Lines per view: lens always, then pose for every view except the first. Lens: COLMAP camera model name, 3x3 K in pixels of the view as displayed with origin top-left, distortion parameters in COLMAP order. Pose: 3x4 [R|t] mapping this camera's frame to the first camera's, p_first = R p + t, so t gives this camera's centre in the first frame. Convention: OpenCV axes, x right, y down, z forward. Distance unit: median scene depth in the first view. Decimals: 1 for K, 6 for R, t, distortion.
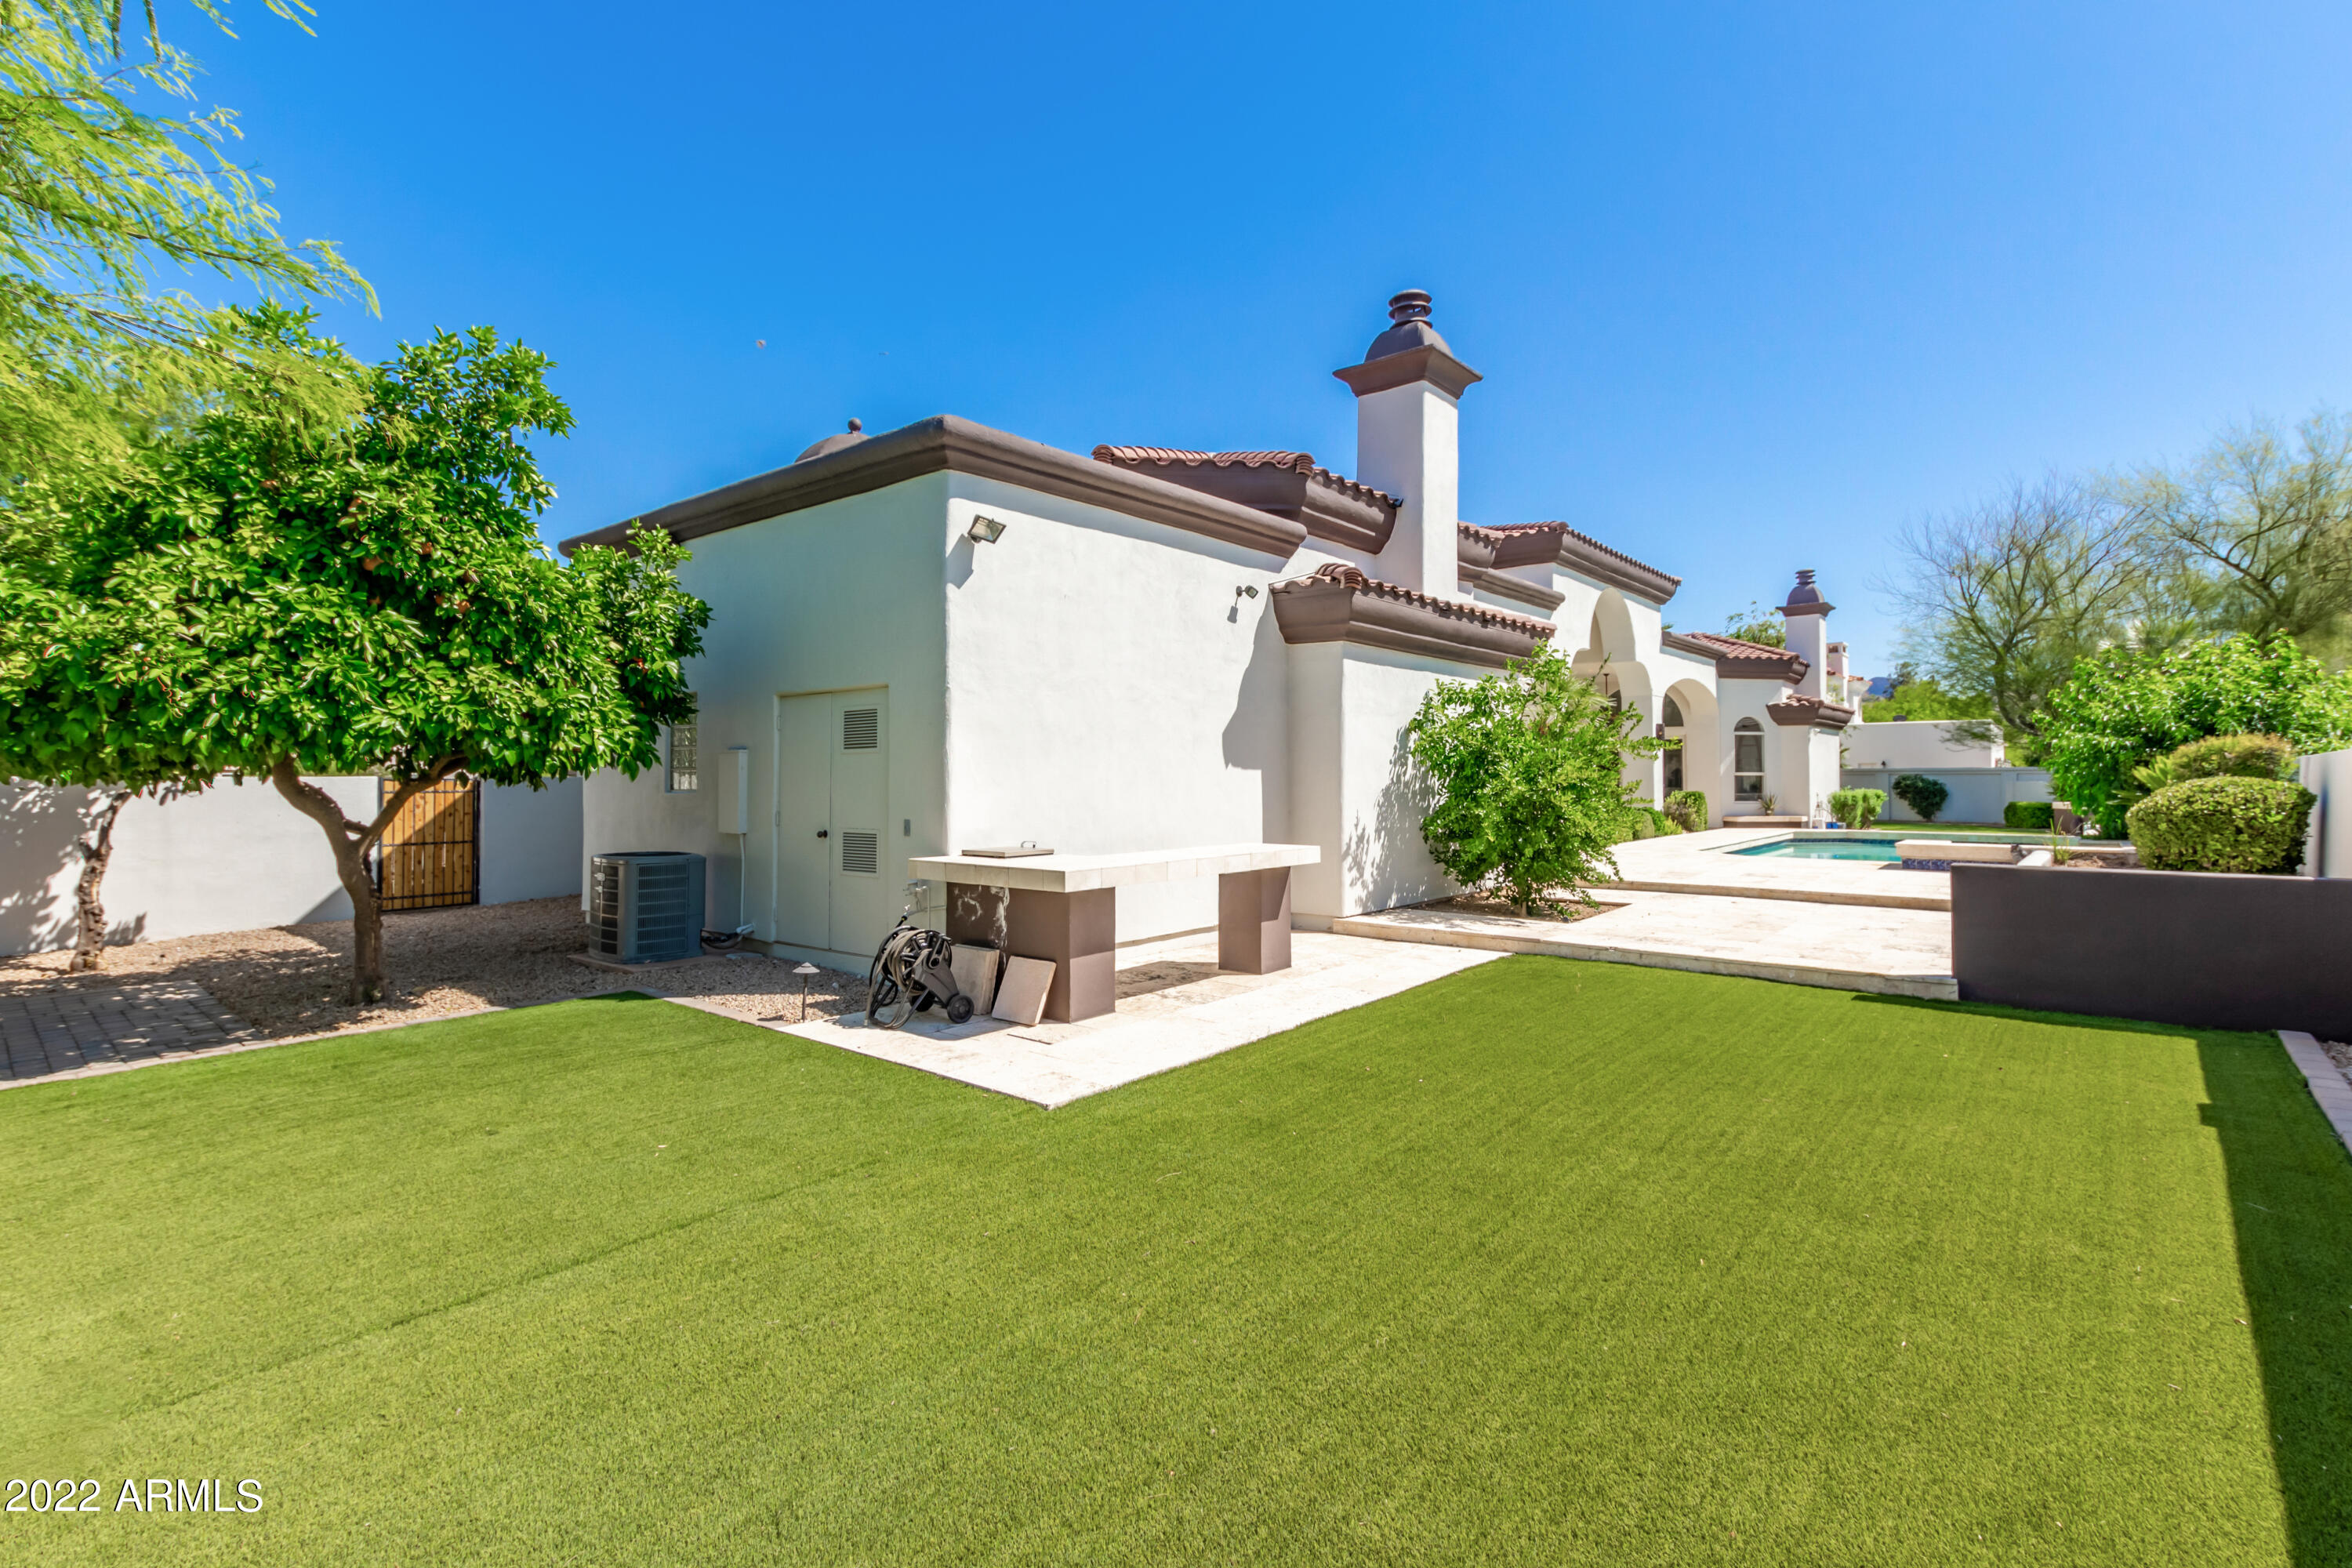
lens RADIAL K [[1091.9, 0, 1179.8], [0, 1091.9, 759.6], [0, 0, 1]] dist [0.009684, -0.002921]
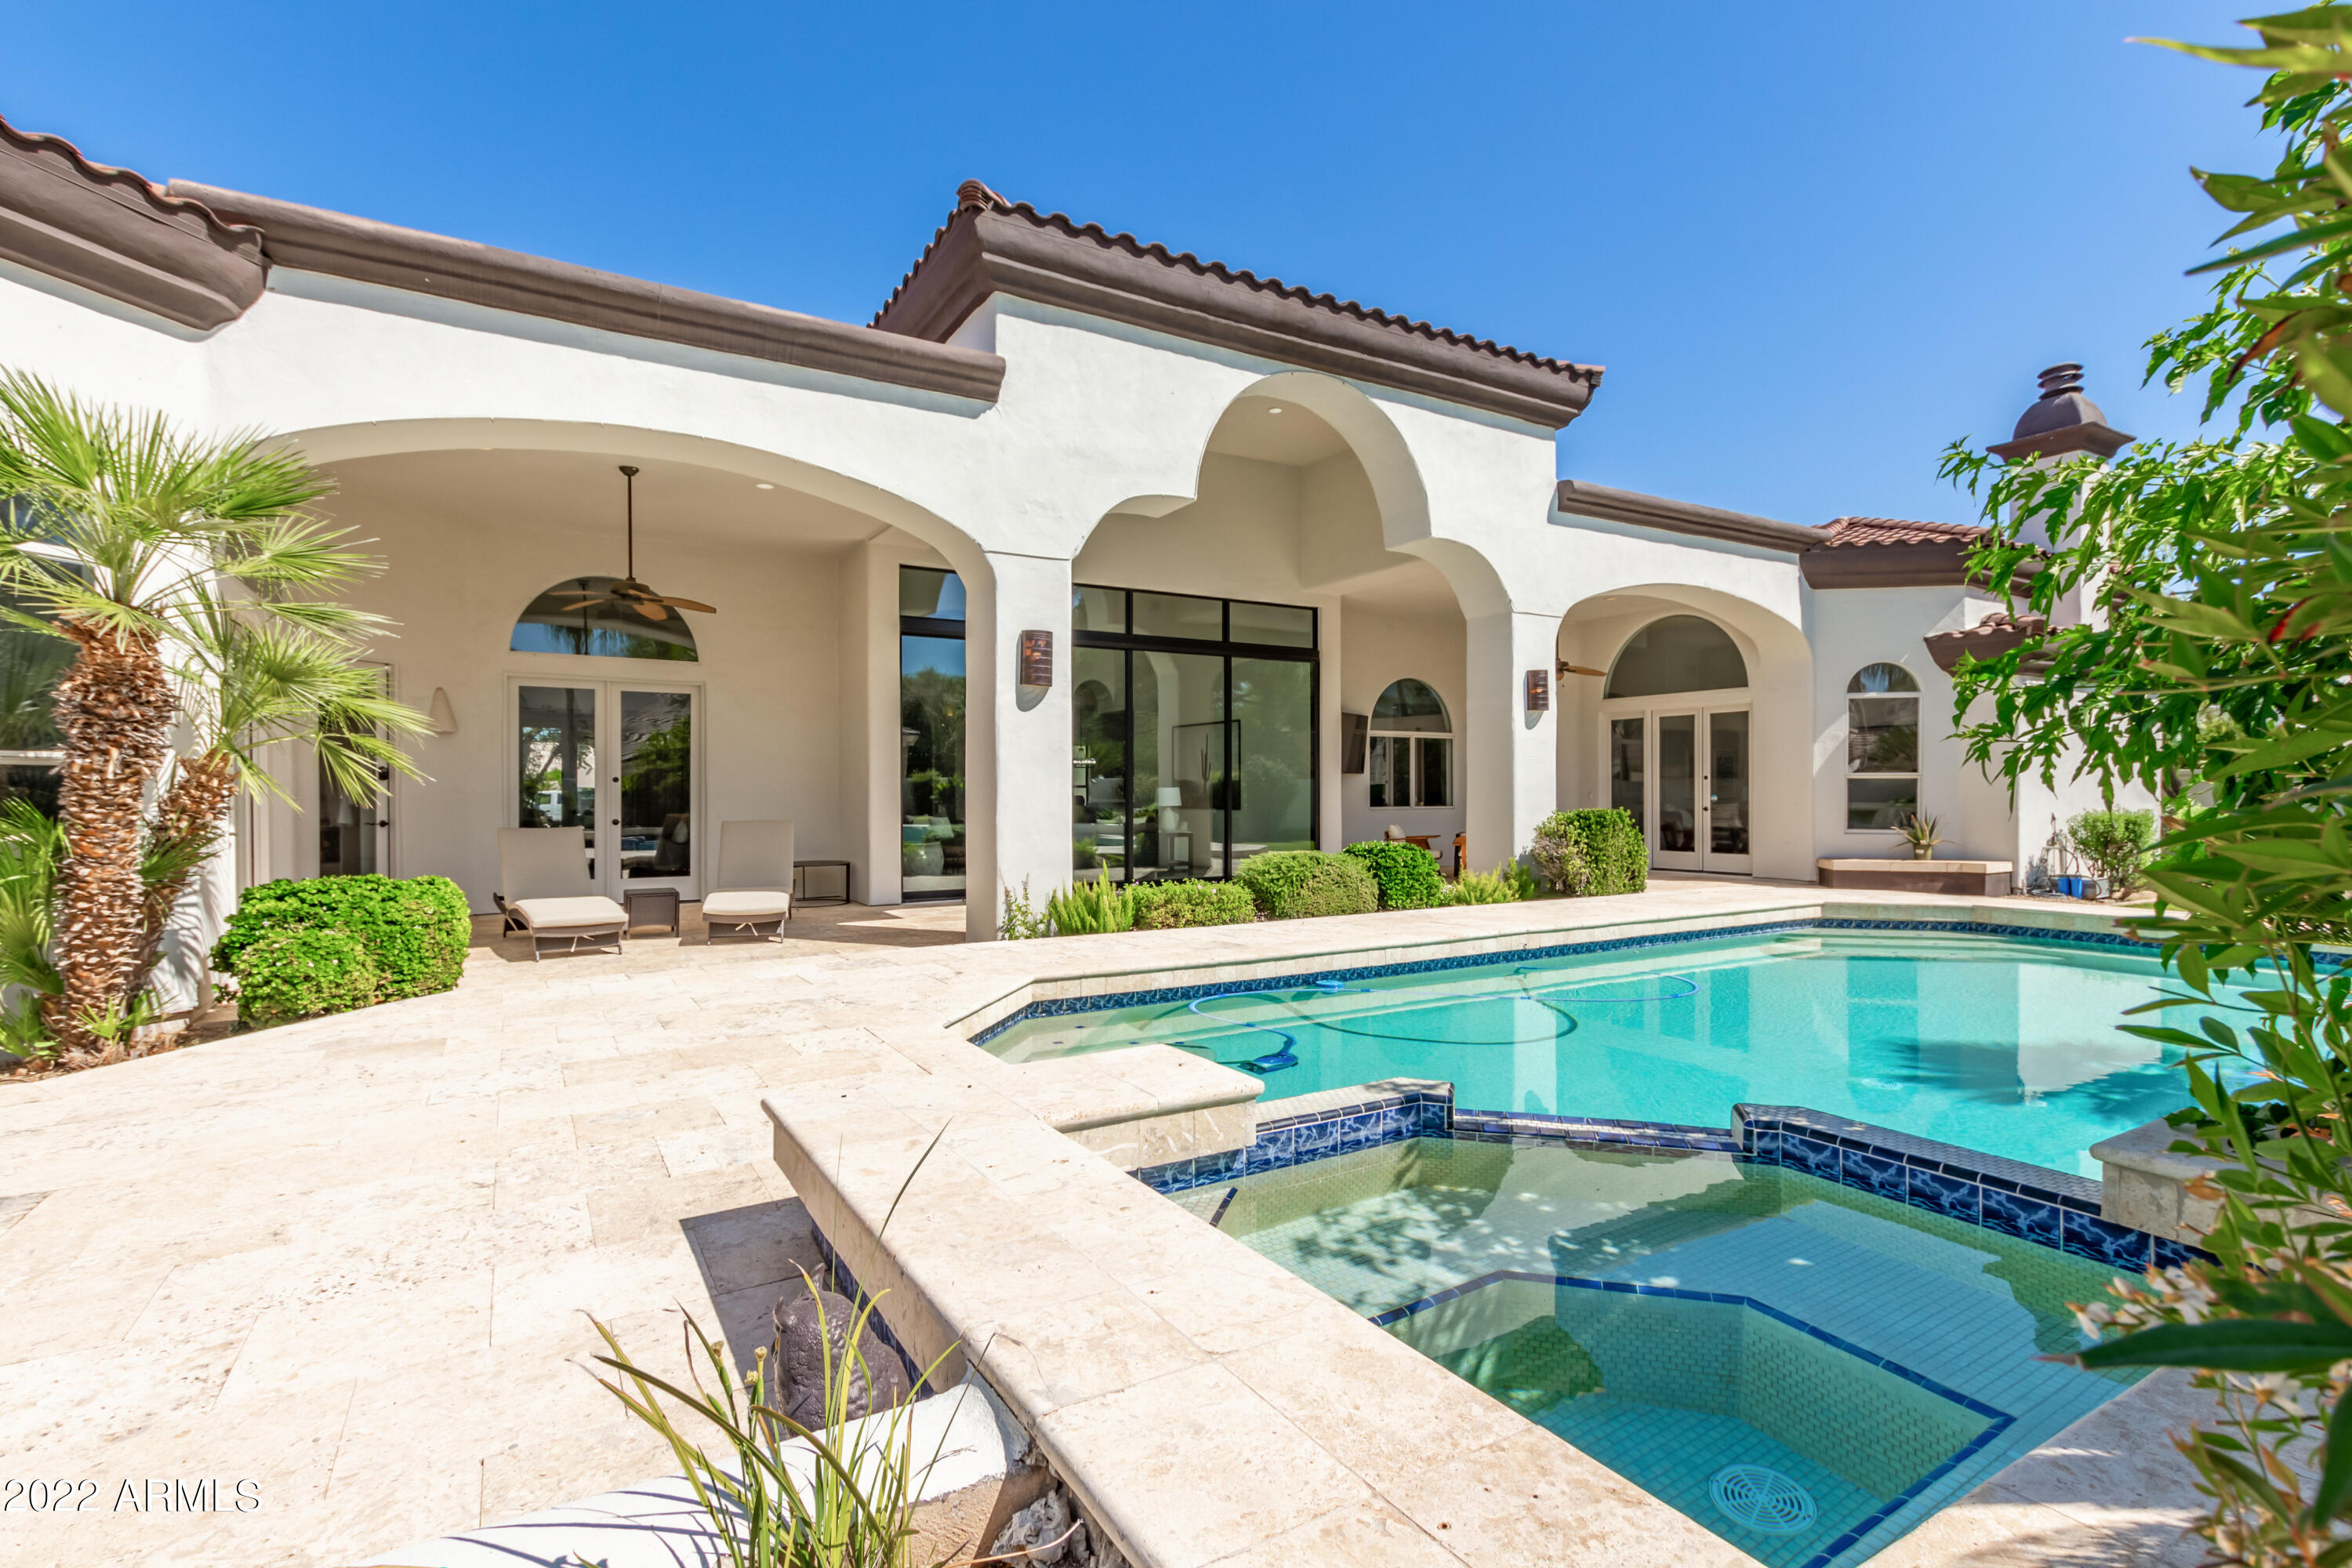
lens RADIAL K [[1091.9, 0, 1172.5], [0, 1091.9, 799.3], [0, 0, 1]] dist [0.009684, -0.002921]
pose [[0.941362, 0.002418, -0.337388, 0.349208], [0.005626, 0.999723, 0.022865, 0.010028], [0.337350, -0.023422, 0.941088, 0.375793]]
